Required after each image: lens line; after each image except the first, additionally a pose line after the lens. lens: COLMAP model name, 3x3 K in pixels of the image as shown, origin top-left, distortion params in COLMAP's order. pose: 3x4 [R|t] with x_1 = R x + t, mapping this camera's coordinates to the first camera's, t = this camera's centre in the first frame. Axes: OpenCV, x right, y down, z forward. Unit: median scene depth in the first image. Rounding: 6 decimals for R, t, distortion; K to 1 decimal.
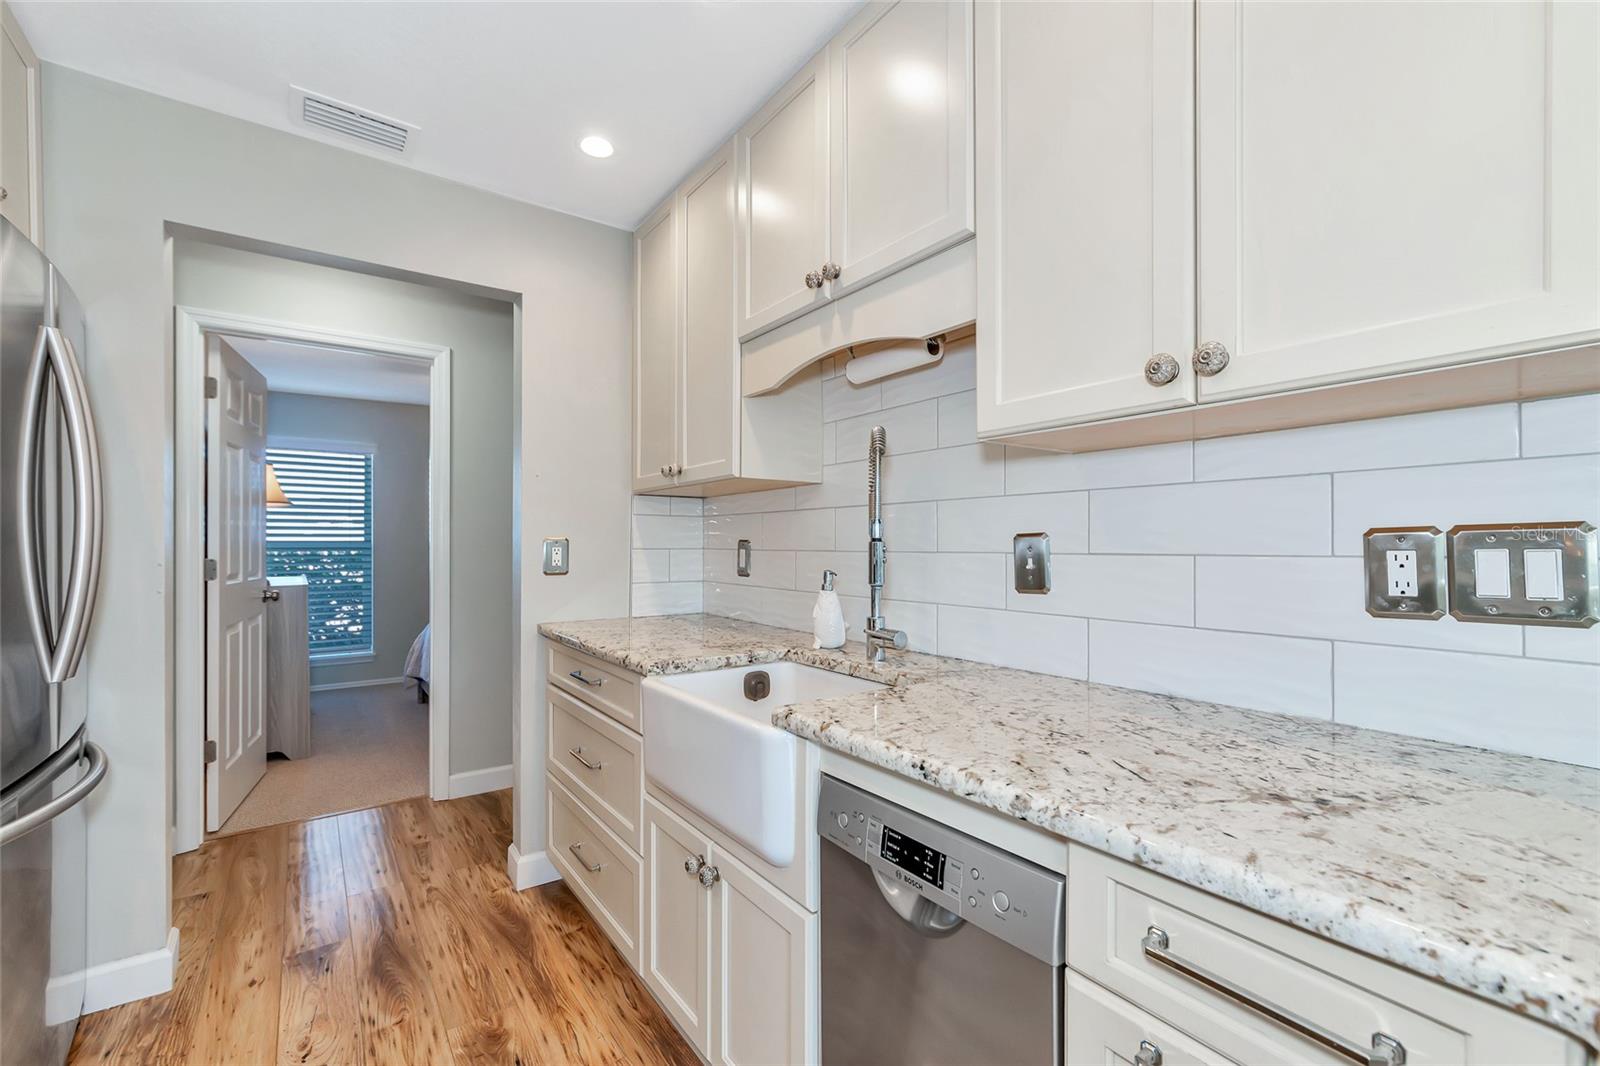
lens RADIAL K [[676.5, 0, 786.9], [0, 676.5, 536.5], [0, 0, 1]] dist [-0.000210, 0.000666]
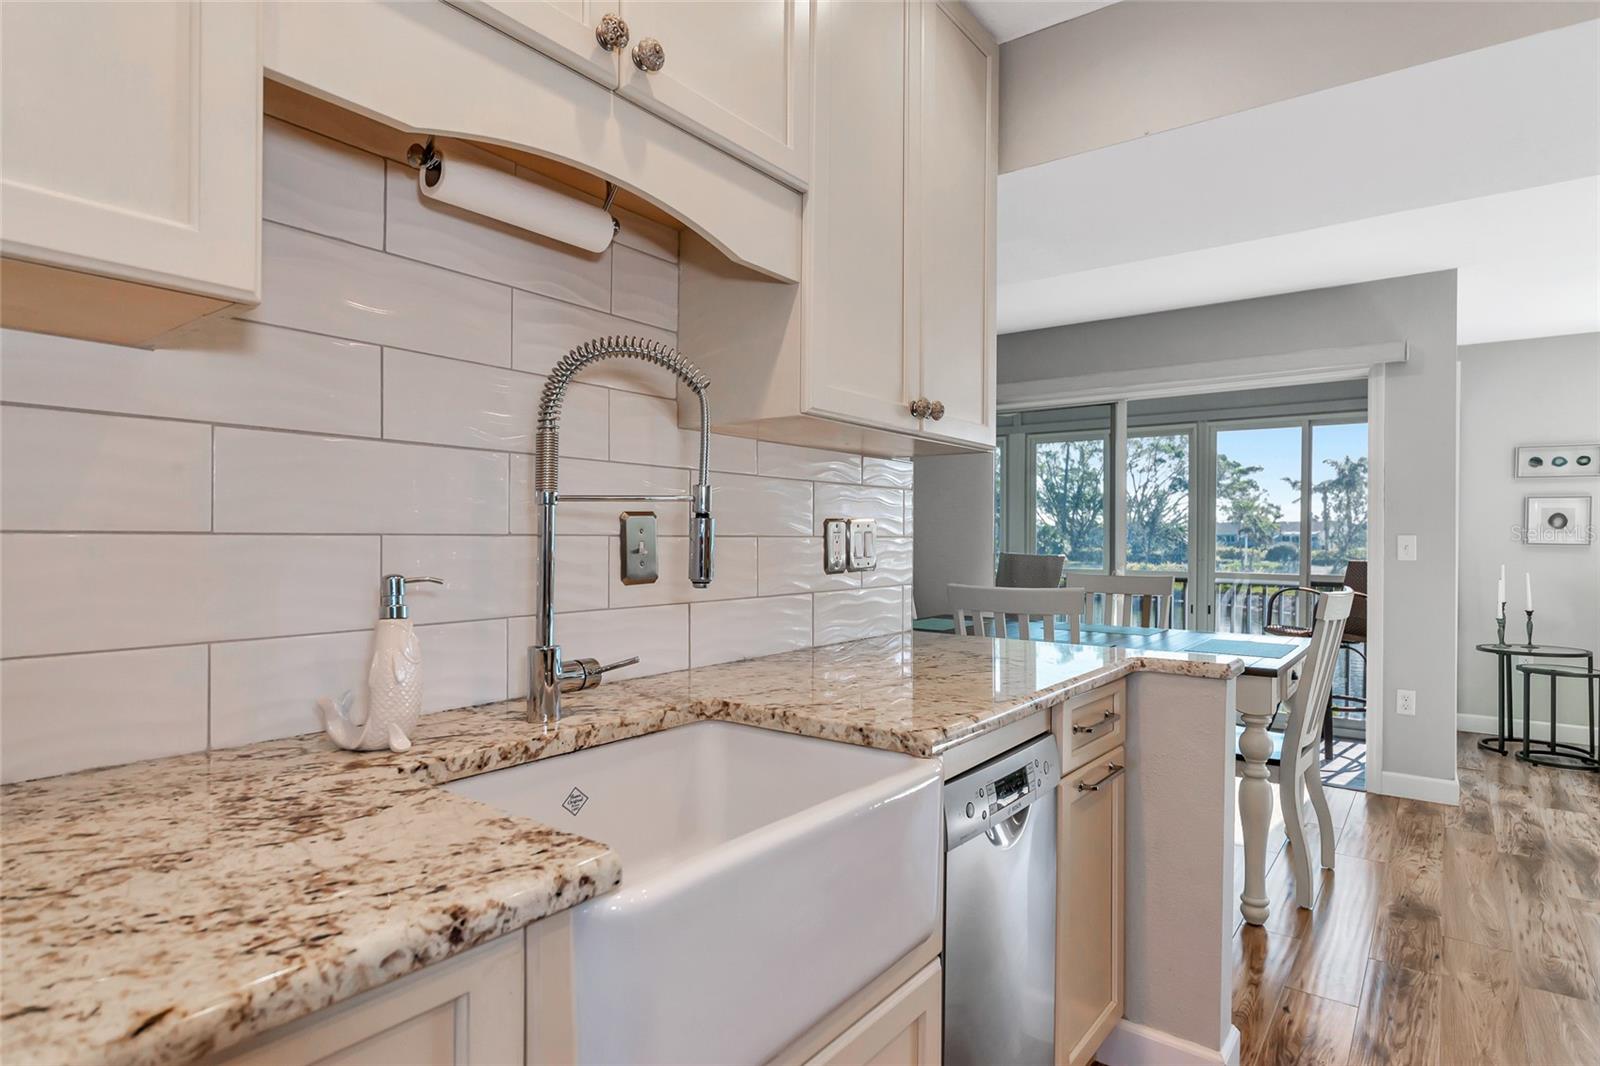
lens RADIAL K [[873.1, 0, 787.0], [0, 873.1, 545.2], [0, 0, 1]] dist [0.005629, -0.003870]
pose [[-0.300812, -0.009792, 0.953633, -0.553252], [-0.018168, 0.999825, 0.004535, 0.021422], [-0.953510, -0.015961, -0.300938, 0.882782]]
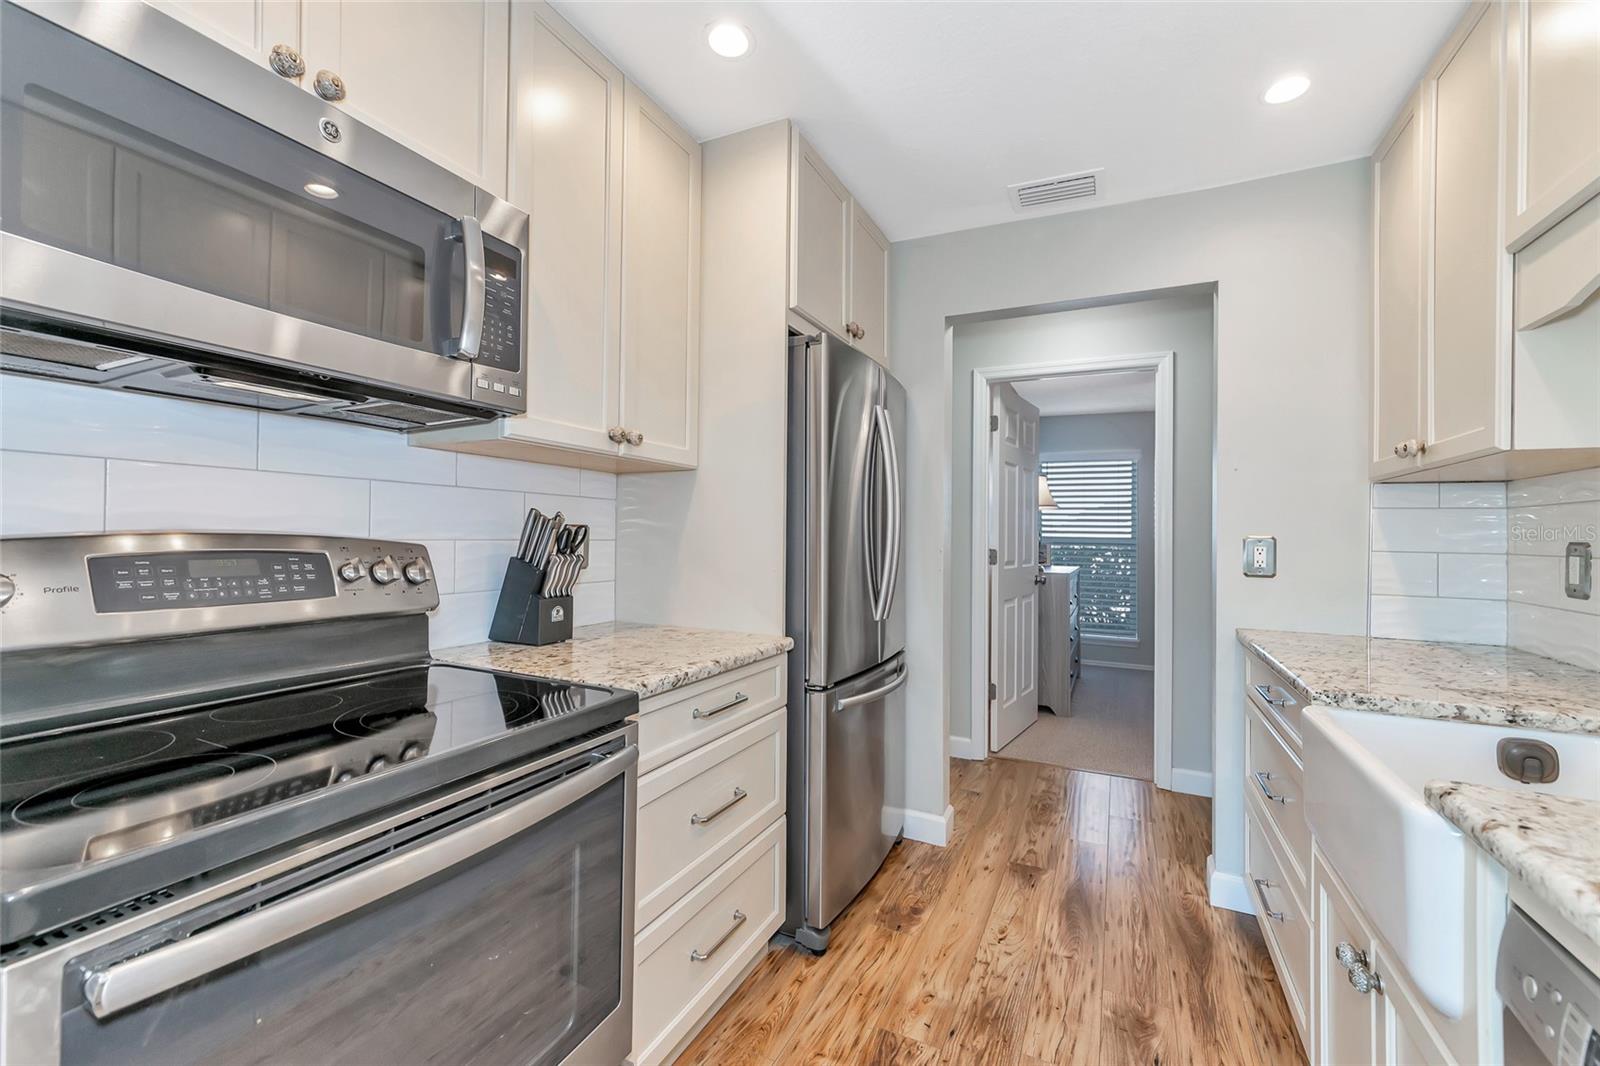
lens RADIAL K [[646.9, 0, 806.9], [0, 646.9, 522.4], [0, 0, 1]] dist [-0.004771, 0.002070]
pose [[0.485953, -0.008600, -0.873943, 0.153940], [-0.007586, 0.999872, -0.014057, 0.000703], [0.873952, 0.013460, 0.485826, 0.063801]]
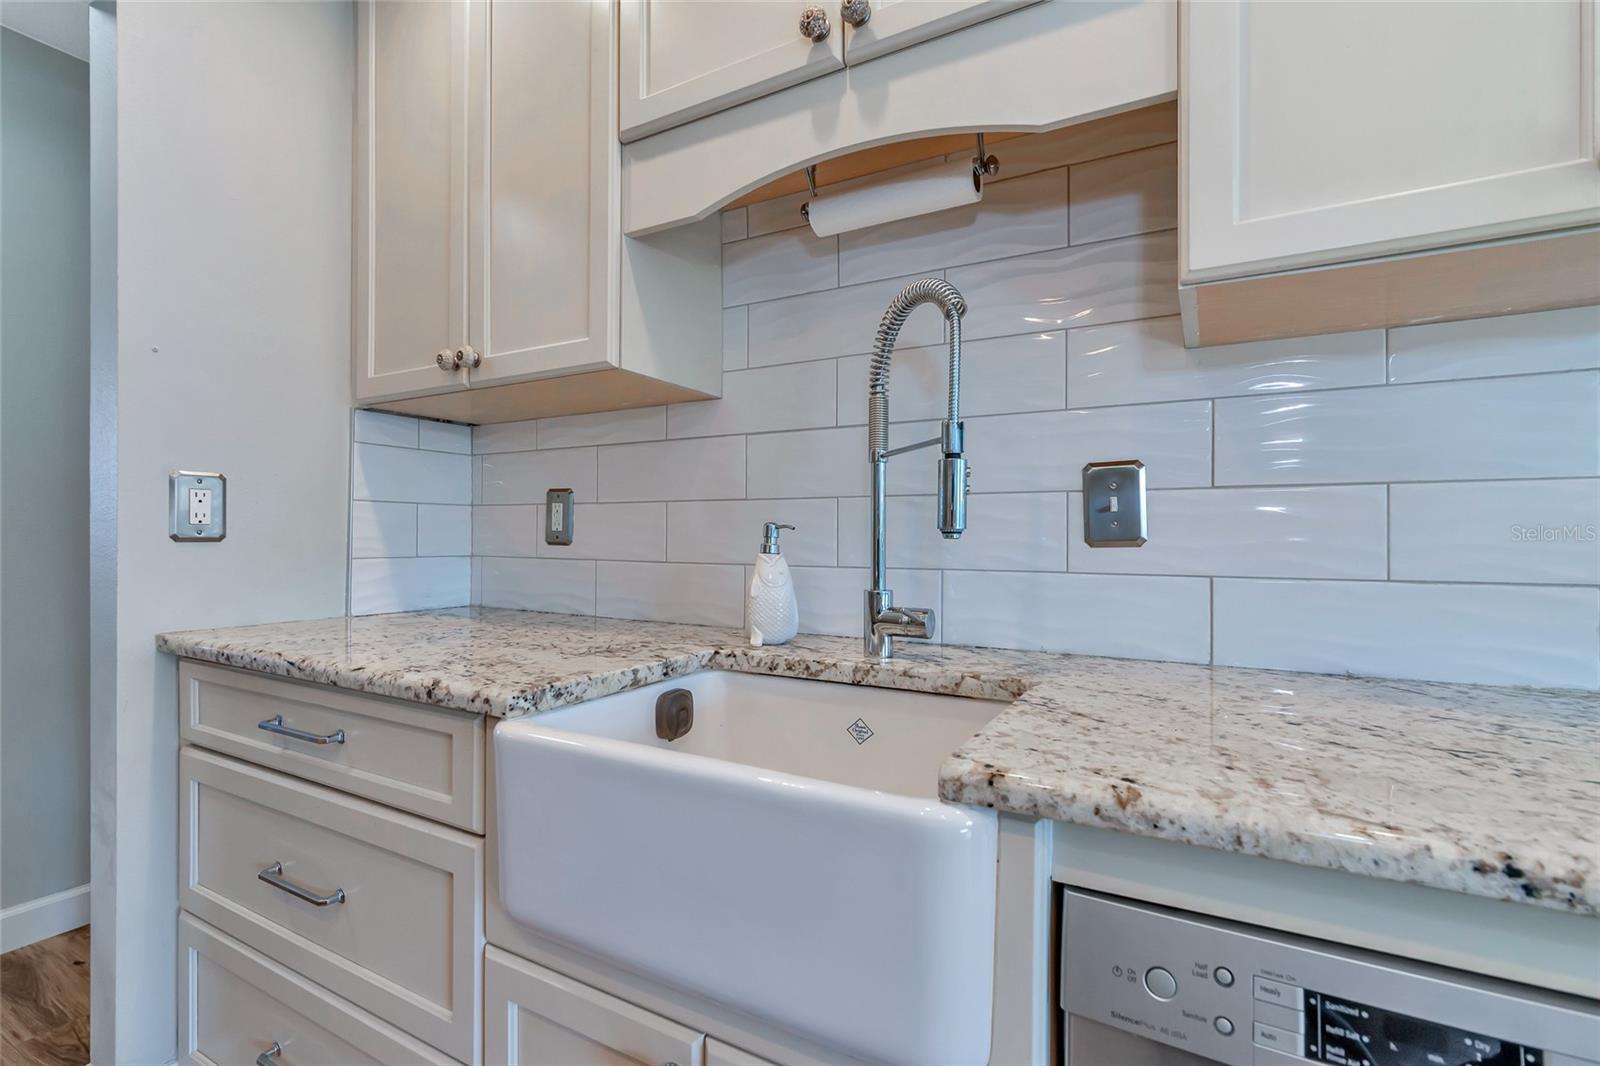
lens RADIAL K [[729.7, 0, 799.6], [0, 729.7, 535.8], [0, 0, 1]] dist [-0.005852, 0.000629]
pose [[0.902733, 0.004480, 0.430178, -0.202123], [-0.010121, 0.999890, 0.010825, 0.052328], [-0.430083, -0.014126, 0.902679, 0.349830]]
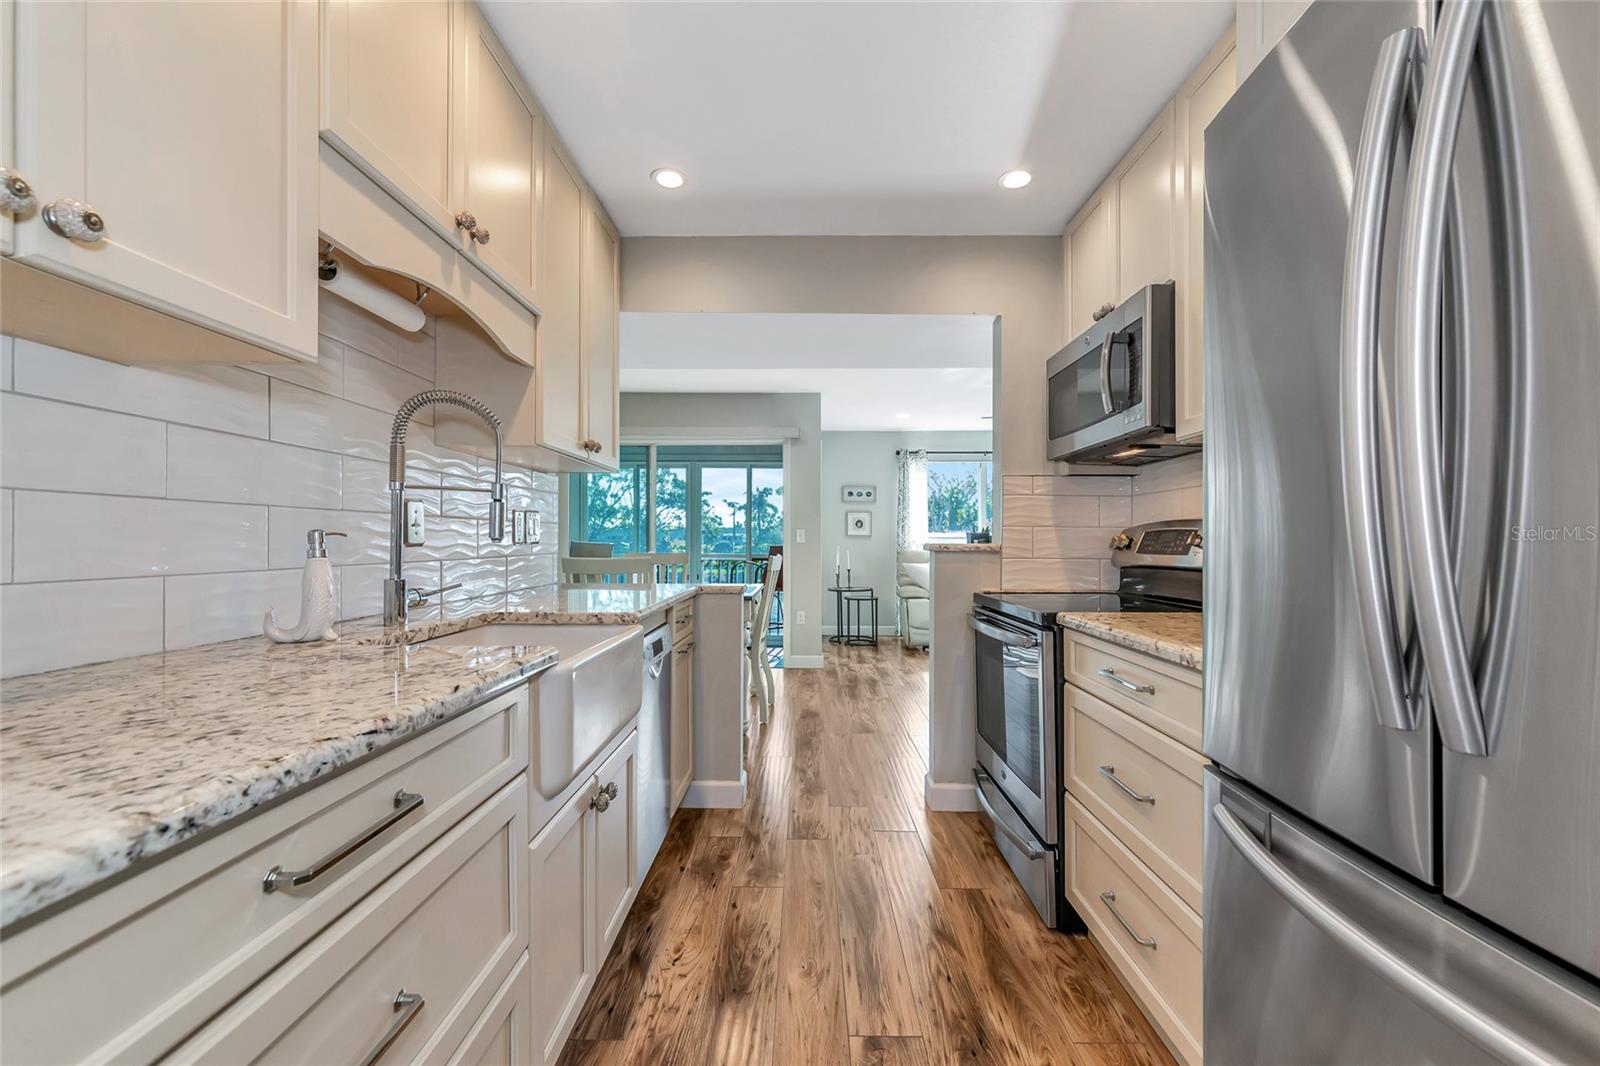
lens RADIAL K [[646.9, 0, 812.0], [0, 646.9, 536.6], [0, 0, 1]] dist [-0.004771, 0.002070]
pose [[-0.819287, 0.001507, 0.573382, -0.720688], [-0.009890, 0.999811, -0.016760, 0.060258], [-0.573299, -0.019401, -0.819117, 1.200505]]
